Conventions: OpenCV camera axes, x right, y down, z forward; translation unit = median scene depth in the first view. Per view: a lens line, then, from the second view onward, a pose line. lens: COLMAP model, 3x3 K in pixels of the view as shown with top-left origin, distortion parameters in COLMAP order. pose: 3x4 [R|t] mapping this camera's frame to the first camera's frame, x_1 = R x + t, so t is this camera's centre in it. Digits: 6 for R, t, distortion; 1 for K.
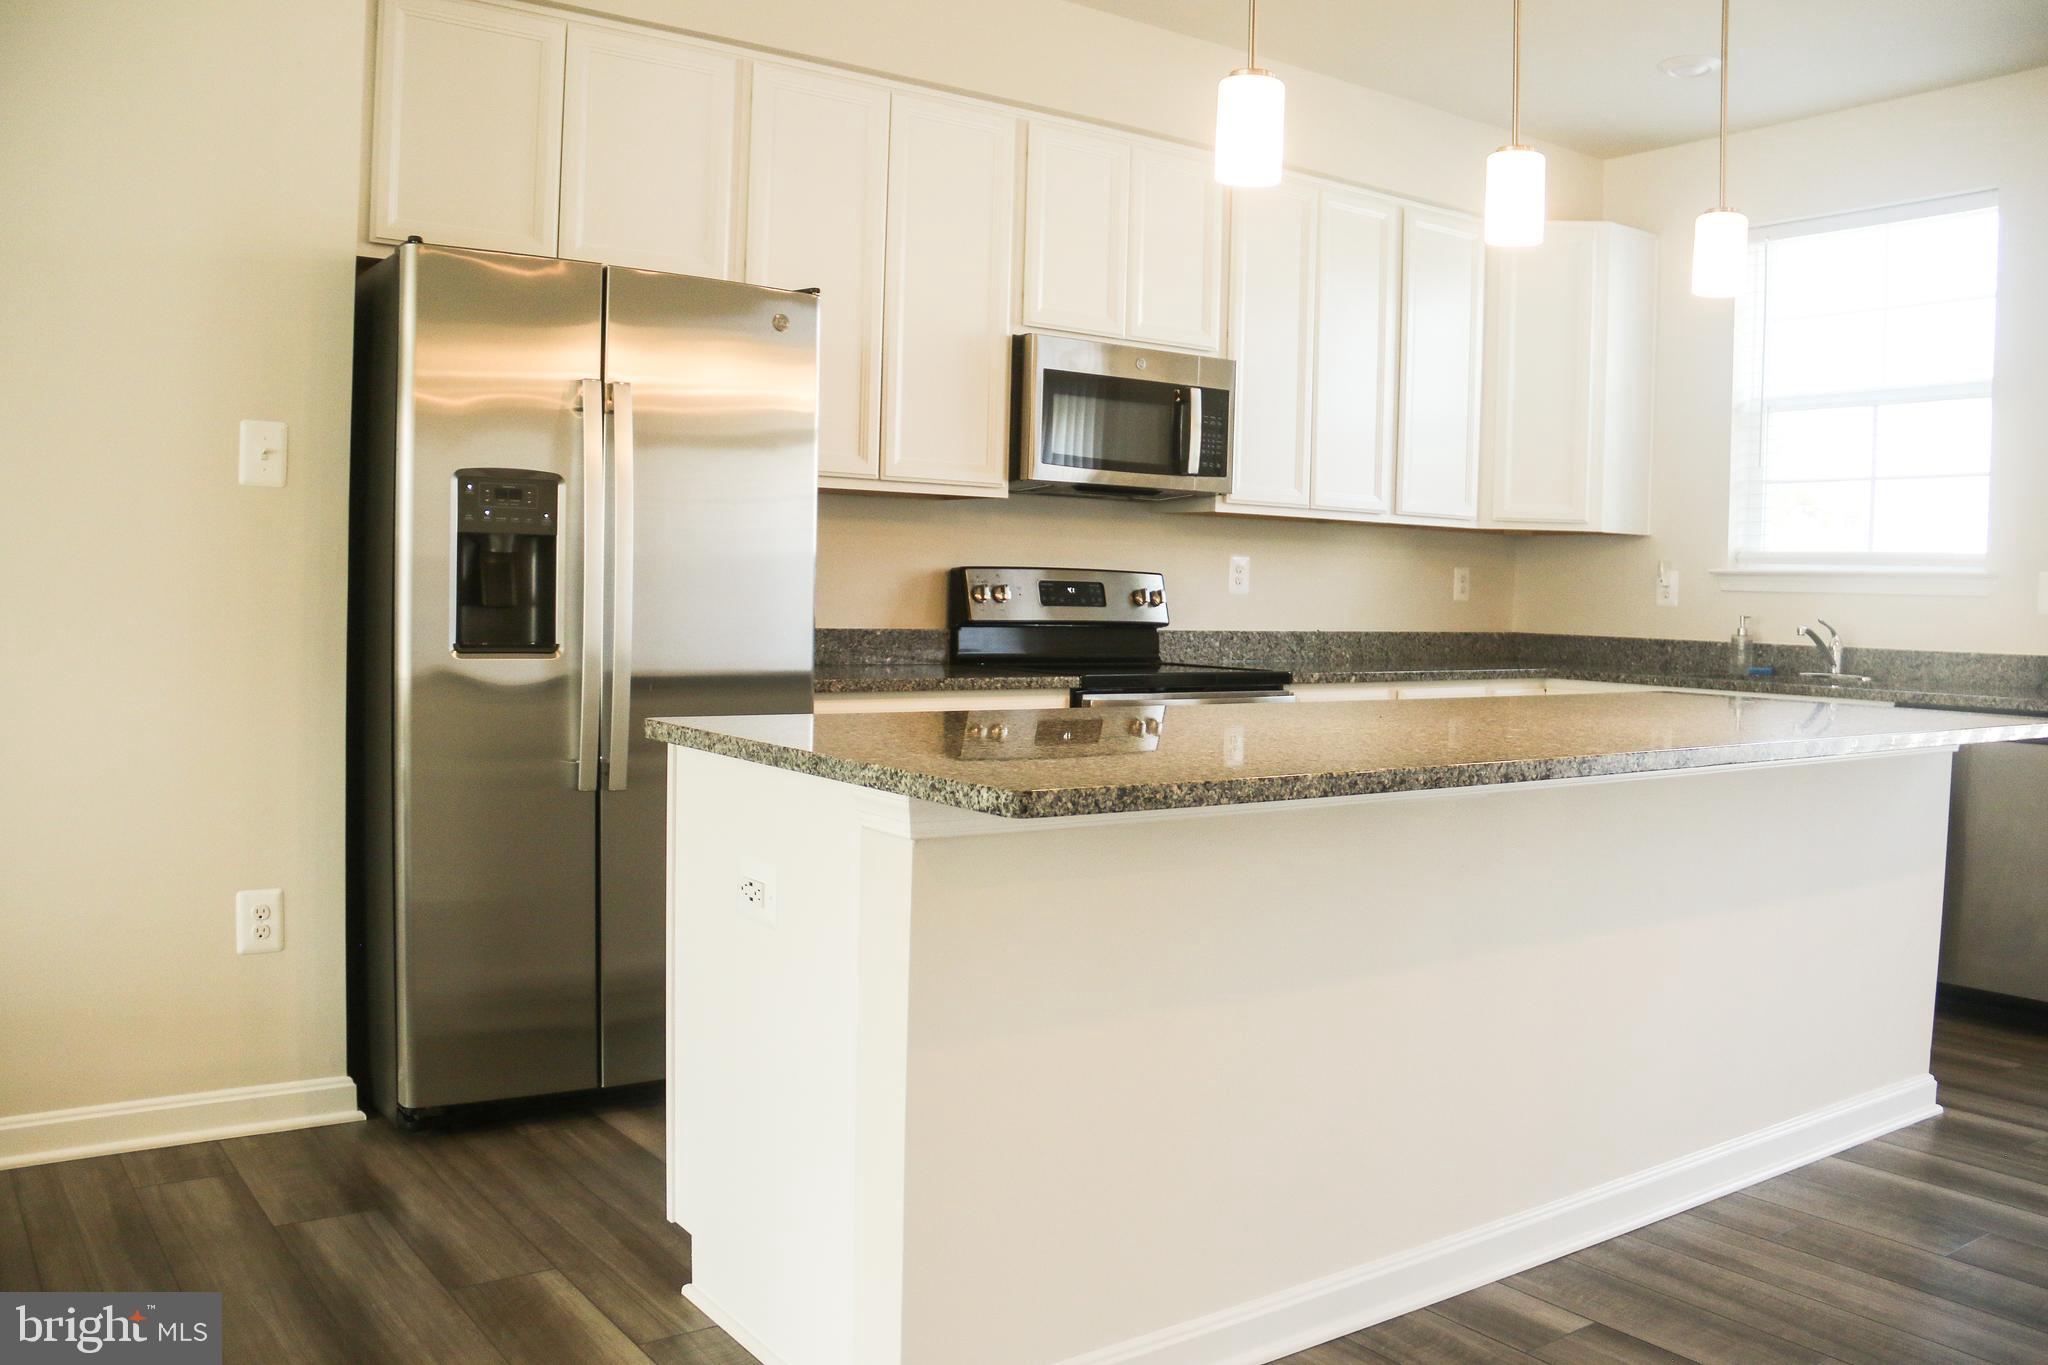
lens RADIAL K [[1713.0, 0, 1024.0], [0, 1713.0, 682.5], [0, 0, 1]] dist [-0.191875, 0.133311]
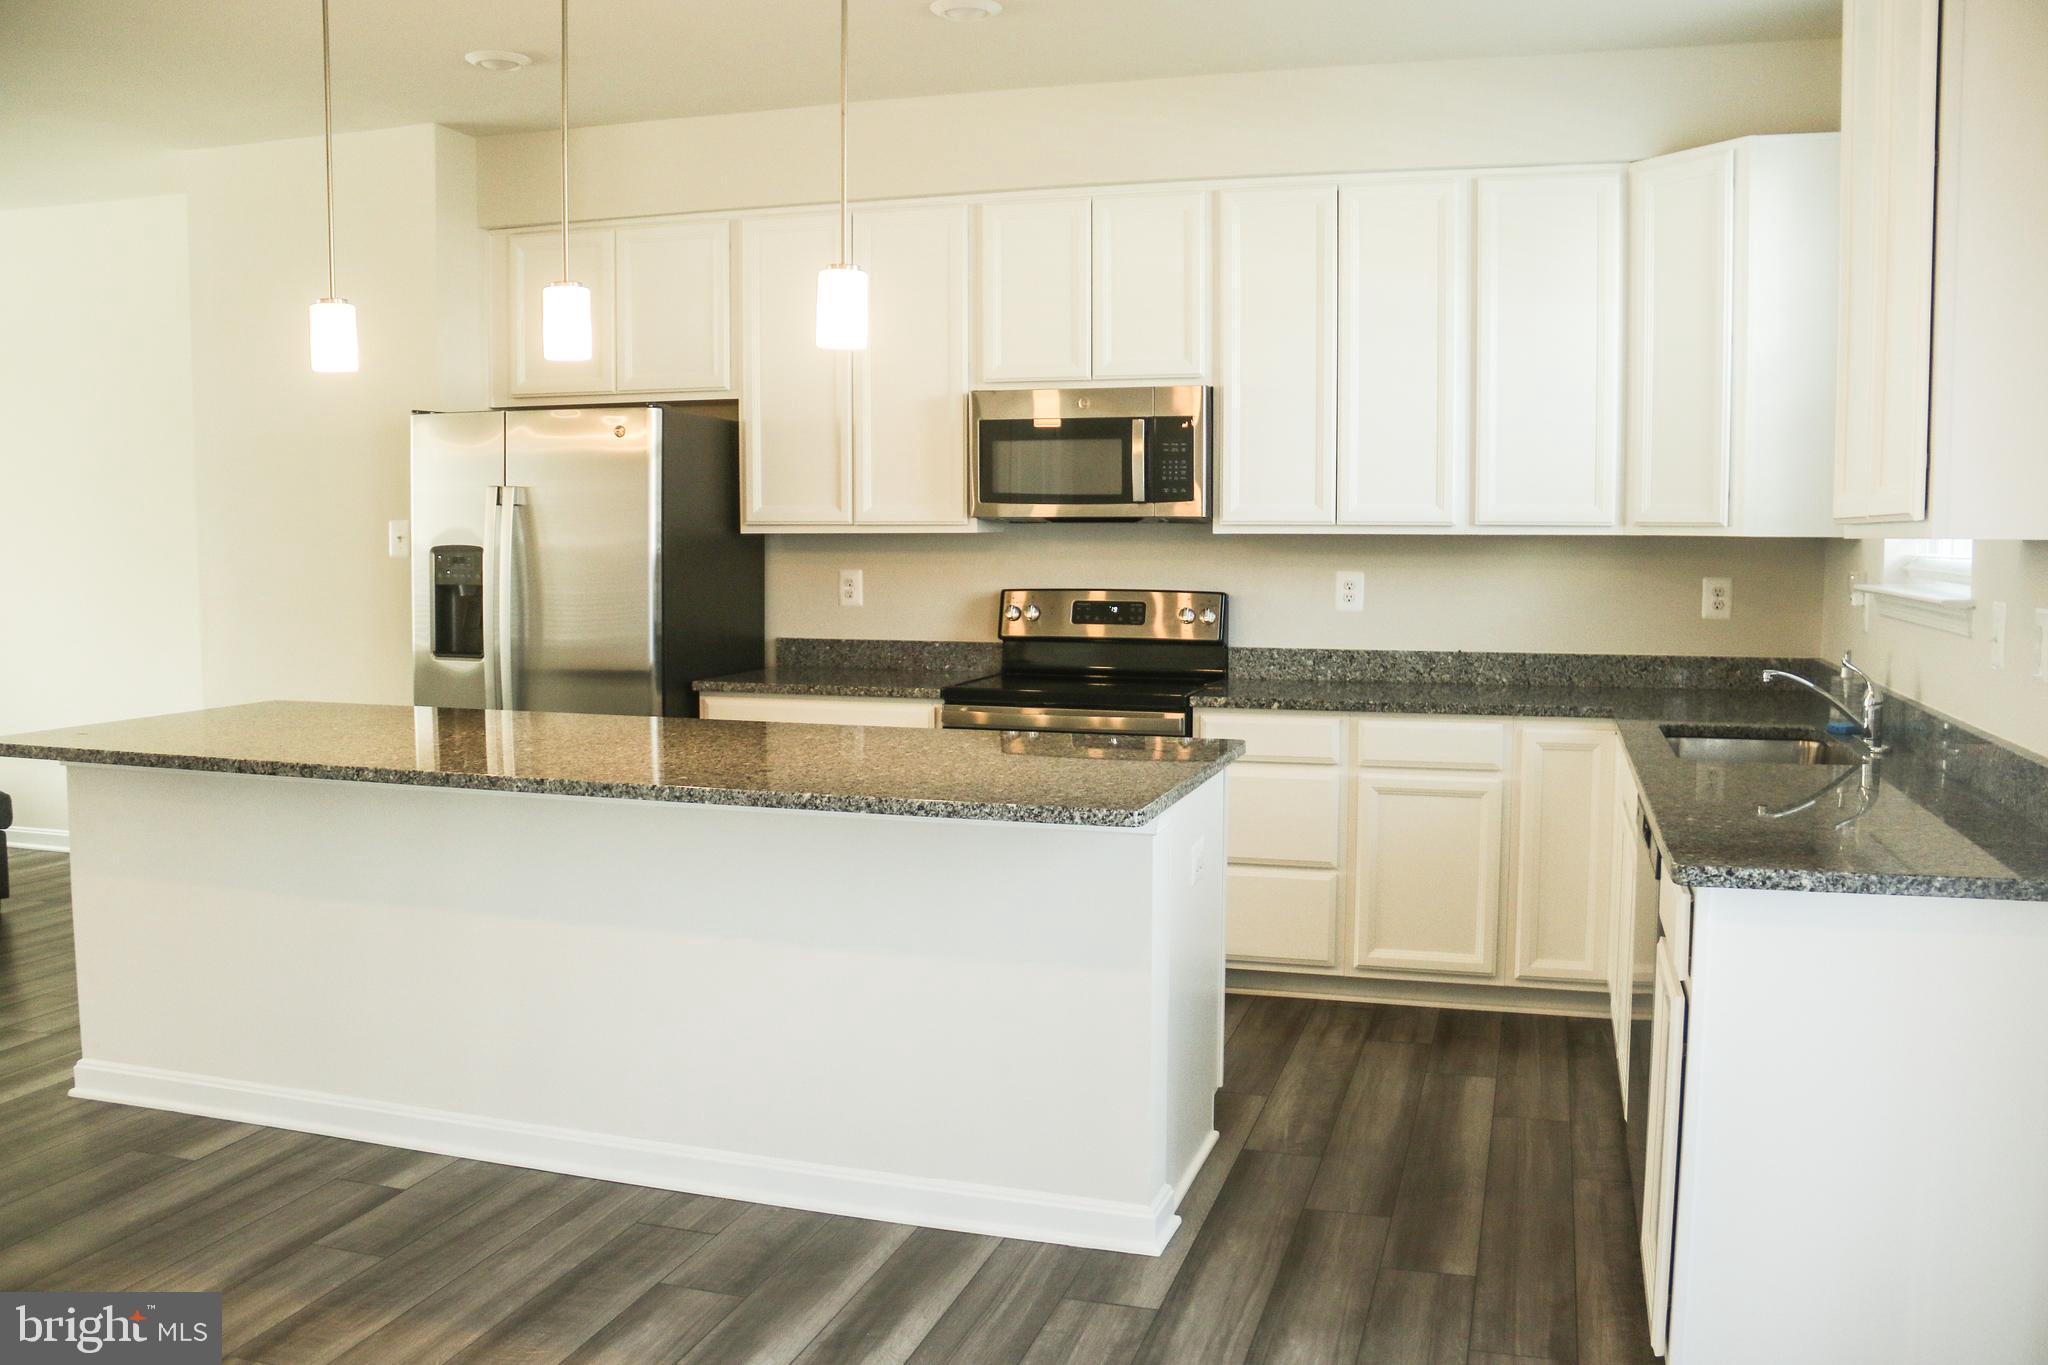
lens RADIAL K [[1713.0, 0, 1024.0], [0, 1713.0, 682.5], [0, 0, 1]] dist [-0.191875, 0.133311]
pose [[0.597190, 0.046533, -0.800749, 0.905229], [-0.029835, 0.998914, 0.035798, -0.046420], [0.801544, 0.002513, 0.597930, 0.316227]]
